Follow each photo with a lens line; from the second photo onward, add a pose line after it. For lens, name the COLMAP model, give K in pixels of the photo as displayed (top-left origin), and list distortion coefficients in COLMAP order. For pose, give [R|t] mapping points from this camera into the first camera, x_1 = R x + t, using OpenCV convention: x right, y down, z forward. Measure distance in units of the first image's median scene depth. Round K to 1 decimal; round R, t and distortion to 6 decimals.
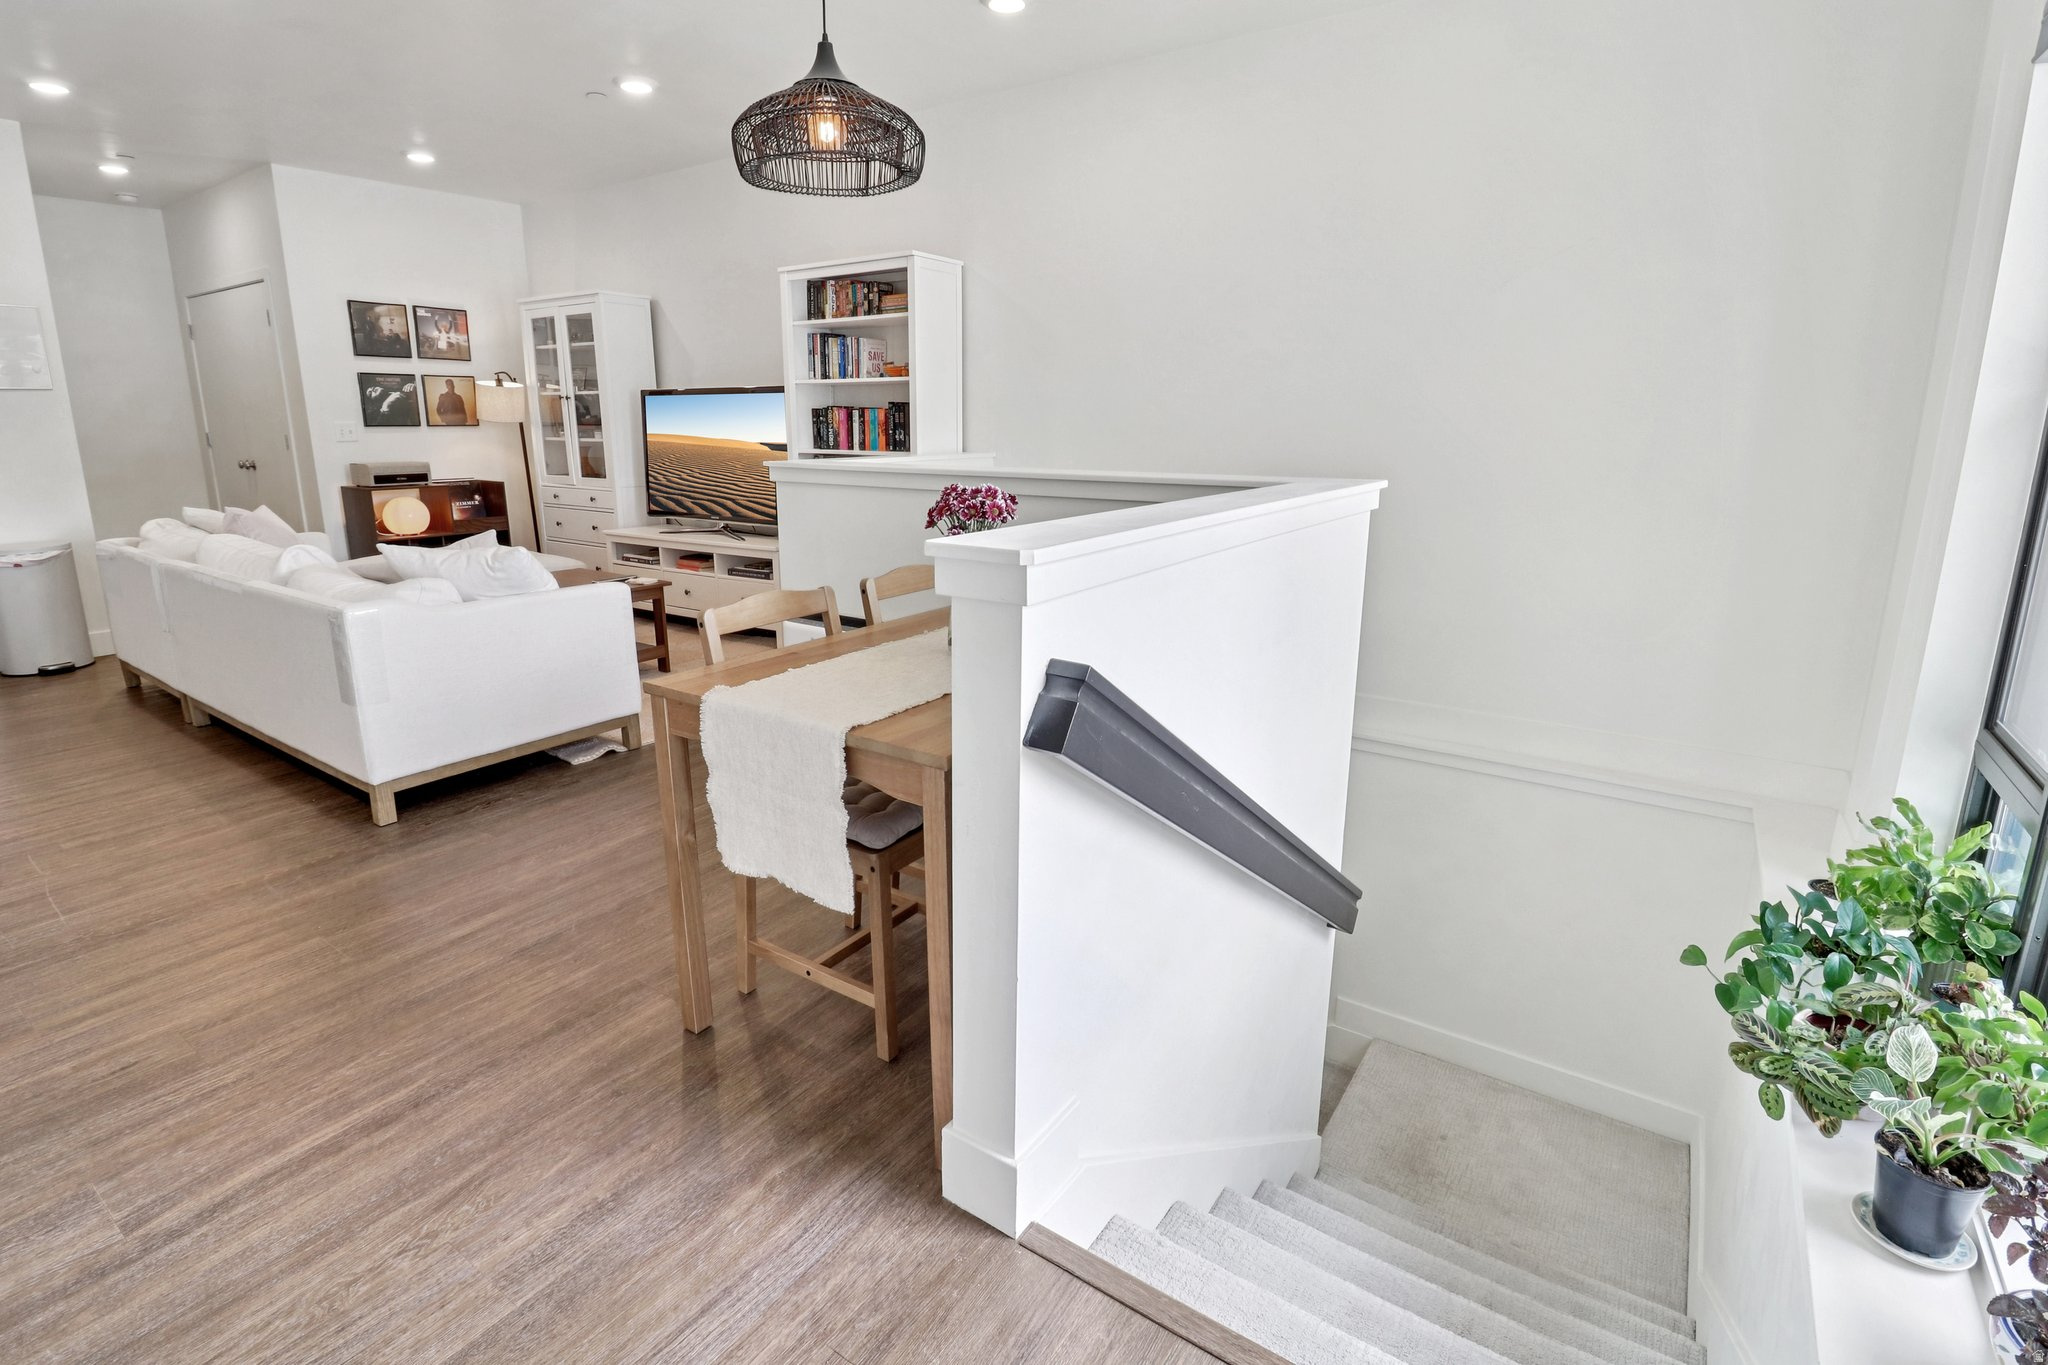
lens RADIAL K [[963.4, 0, 1028.6], [0, 963.4, 638.3], [0, 0, 1]] dist [0.002435, -0.015365]
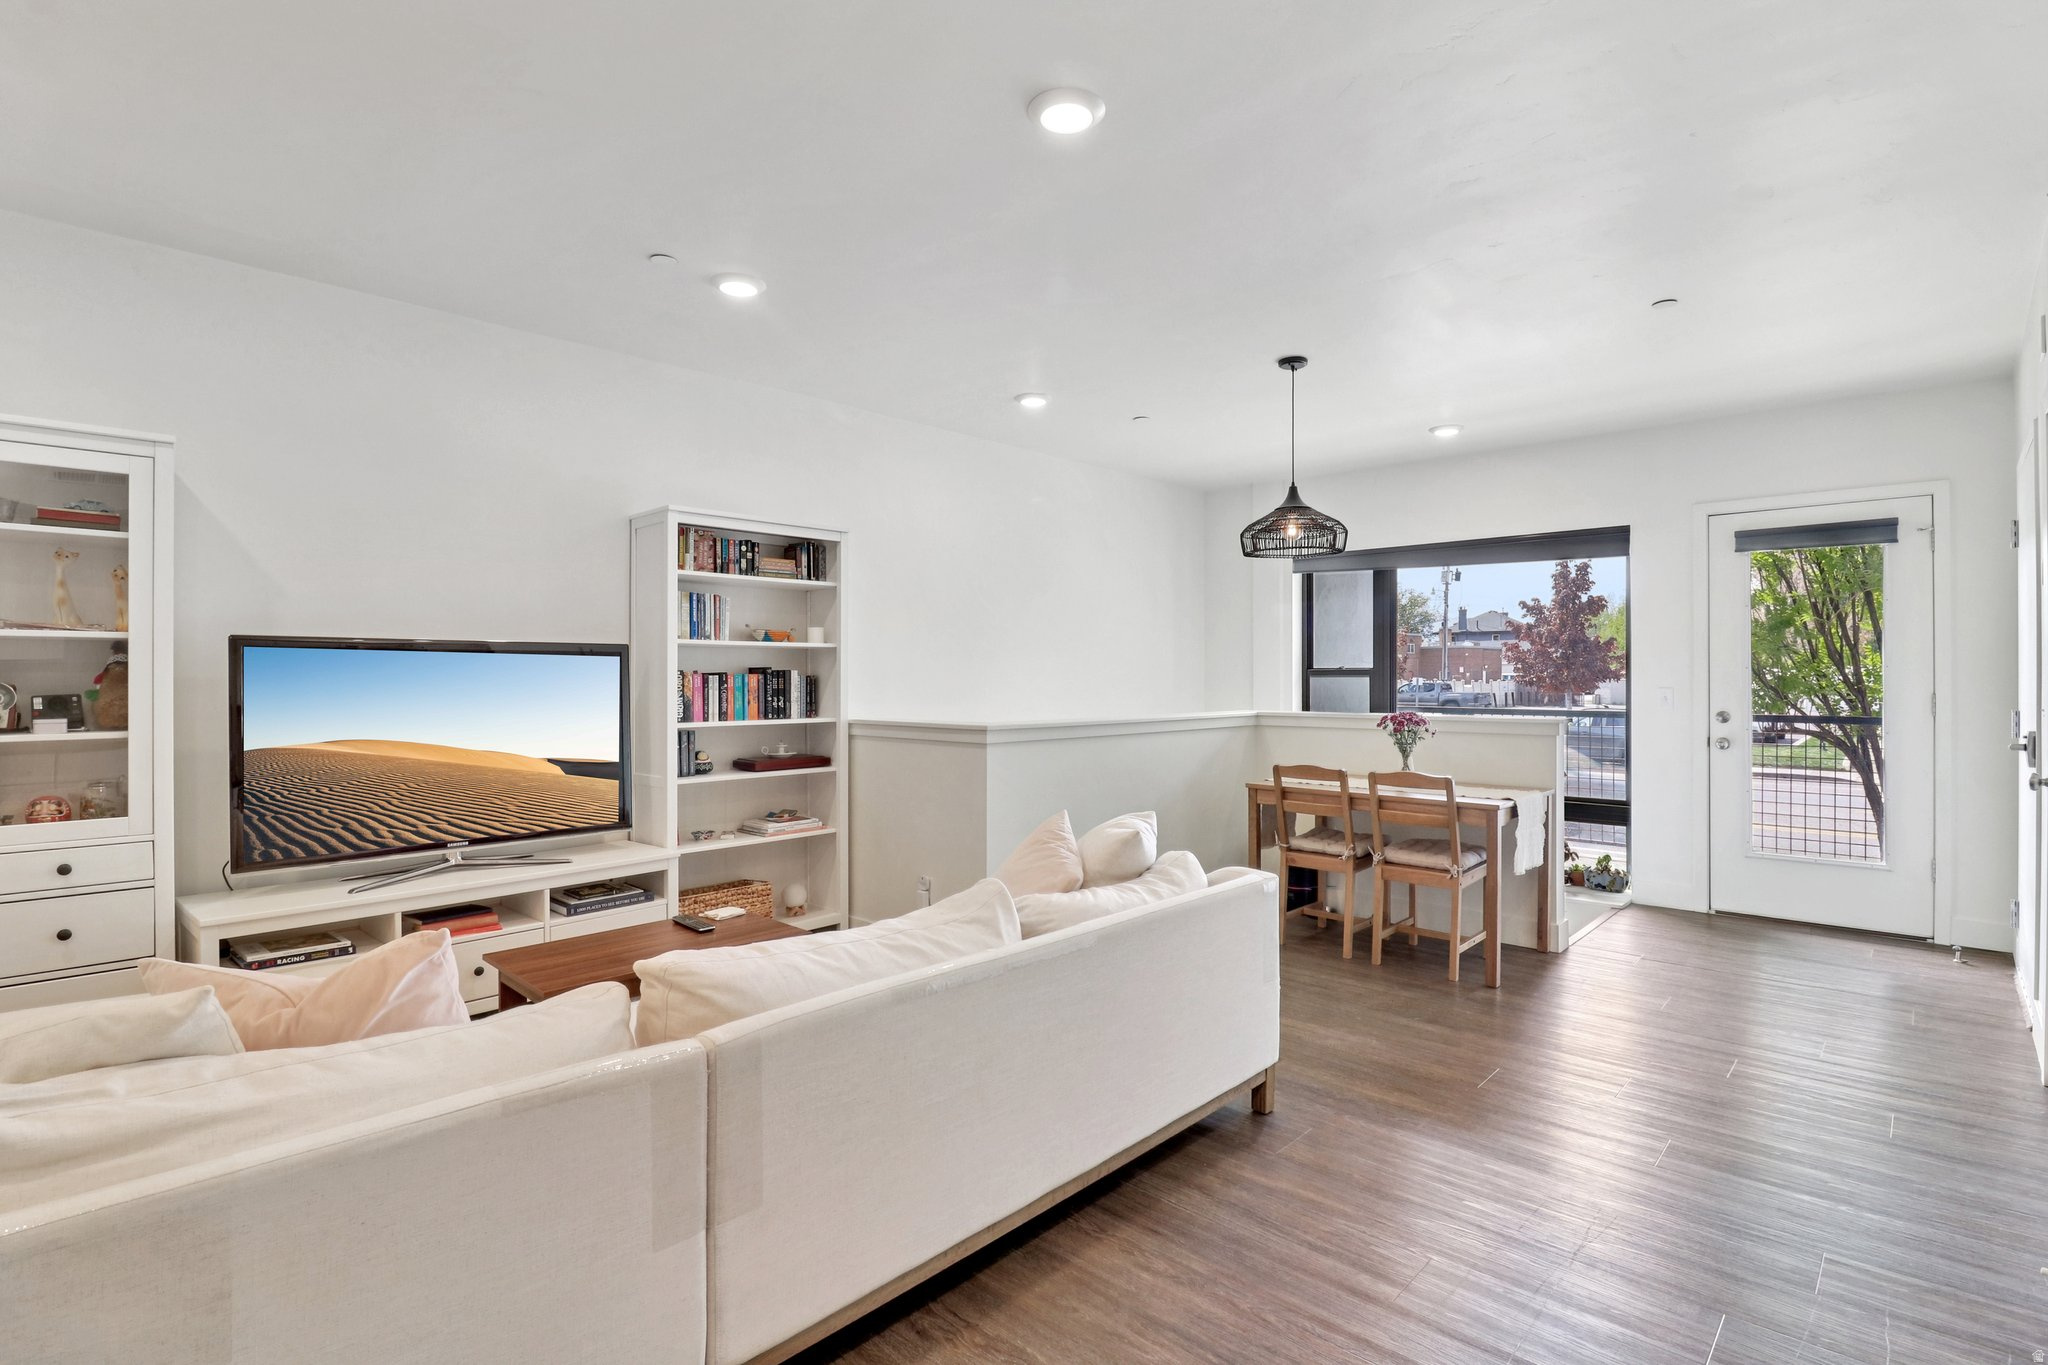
lens RADIAL K [[966.3, 0, 1045.2], [0, 966.3, 677.3], [0, 0, 1]] dist [0.000670, -0.013860]
pose [[0.151170, -0.001764, 0.988506, -0.847451], [0.221023, 0.974742, -0.032061, -0.121941], [-0.963481, 0.223329, 0.147742, 0.503885]]
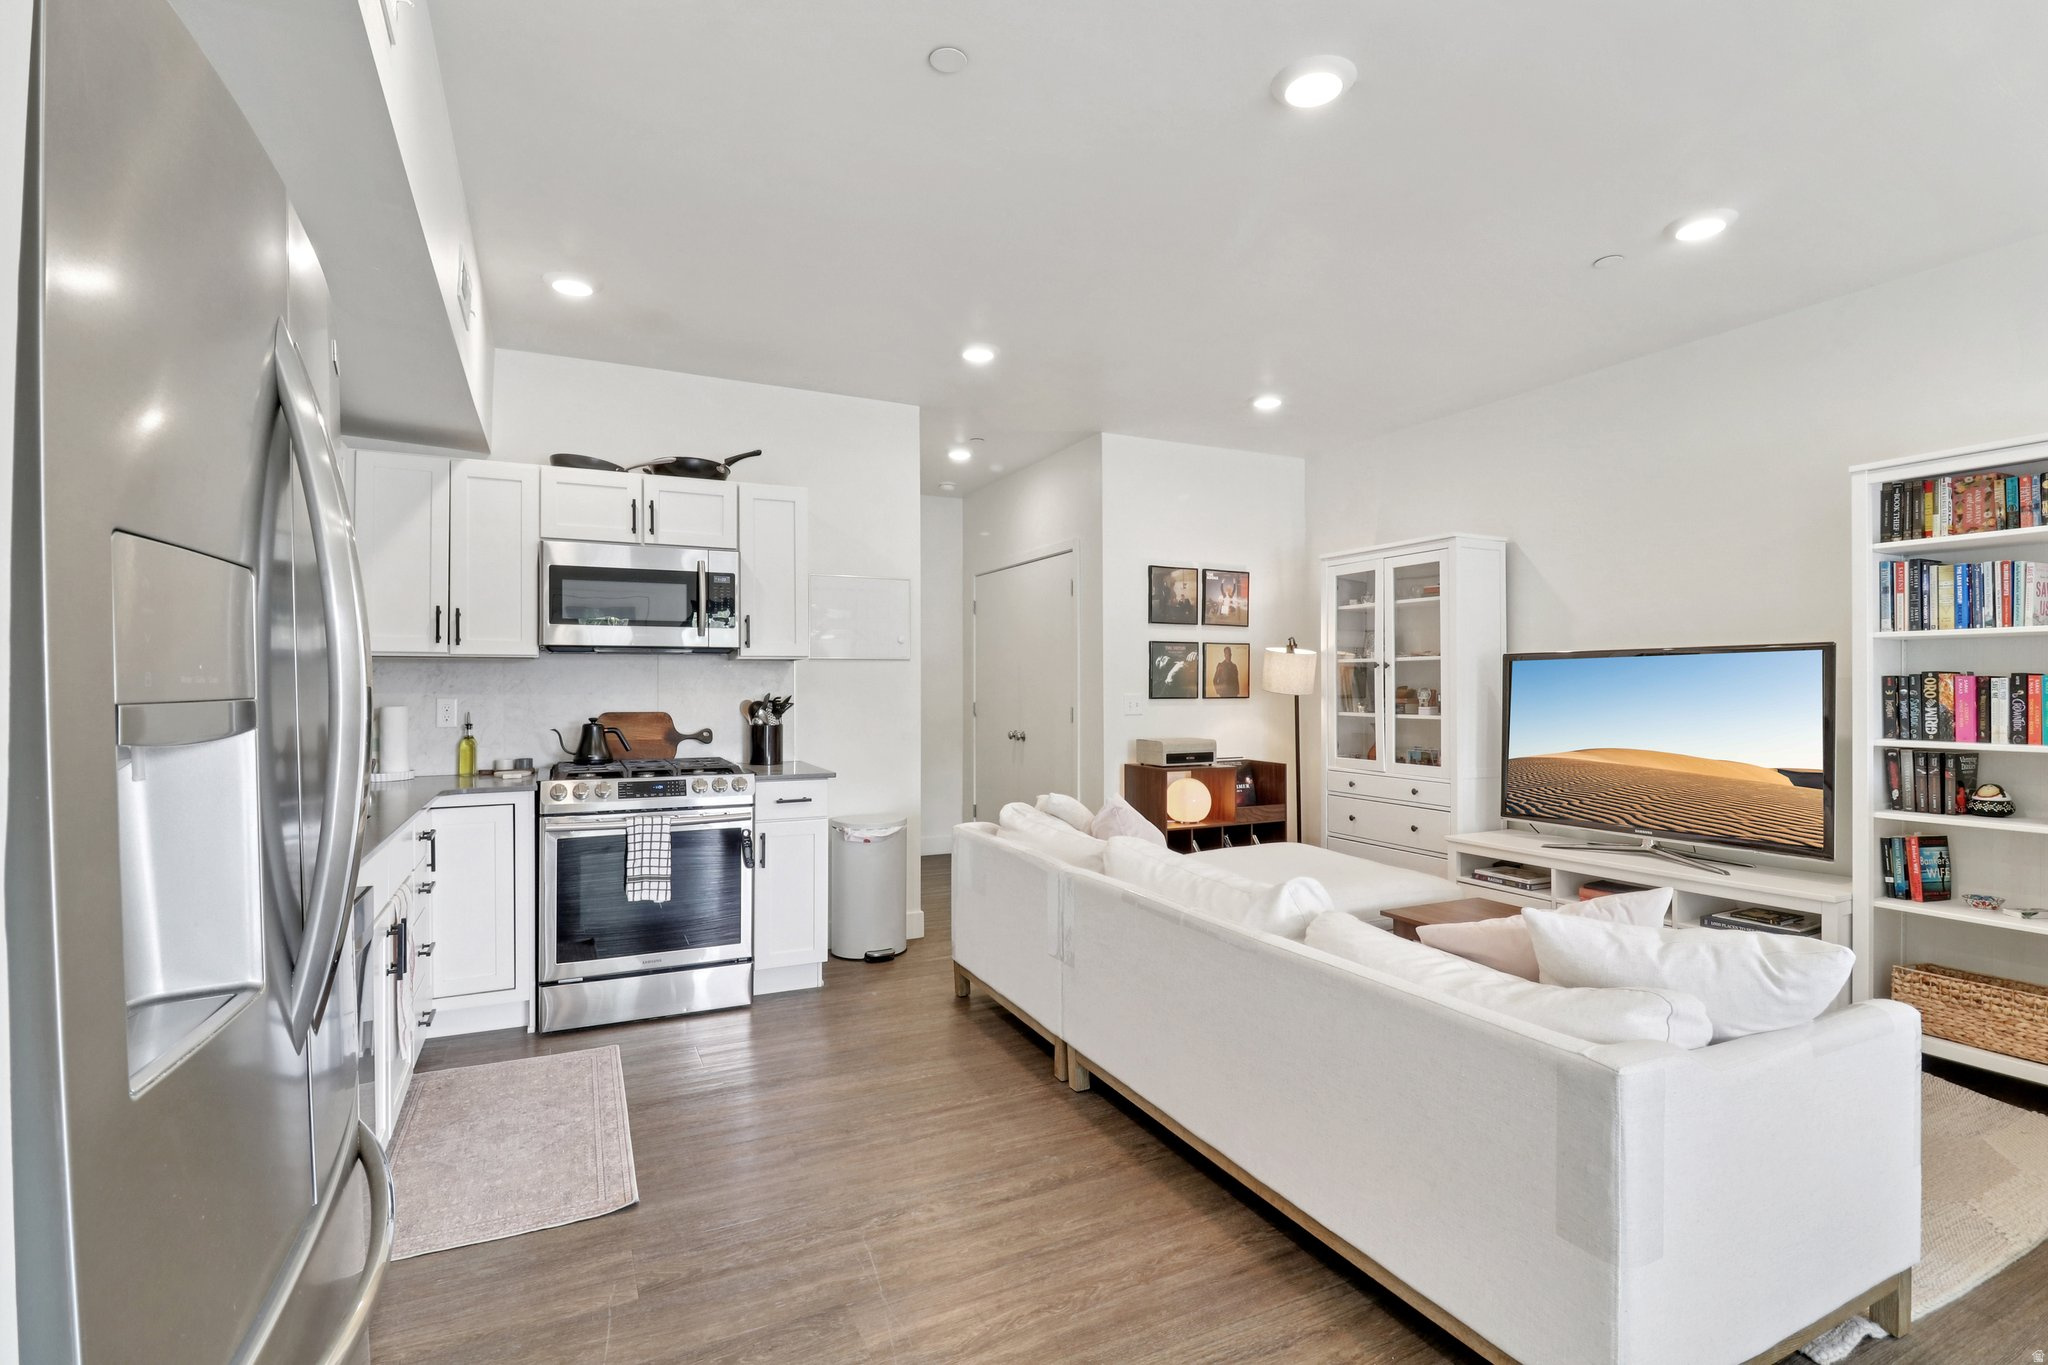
lens RADIAL K [[958.9, 0, 1019.5], [0, 958.9, 680.6], [0, 0, 1]] dist [-0.000547, -0.013037]
pose [[0.867427, -0.006791, -0.497519, -0.357936], [-0.106048, 0.974408, -0.198197, -0.046440], [0.486132, 0.224682, 0.844508, 0.178748]]
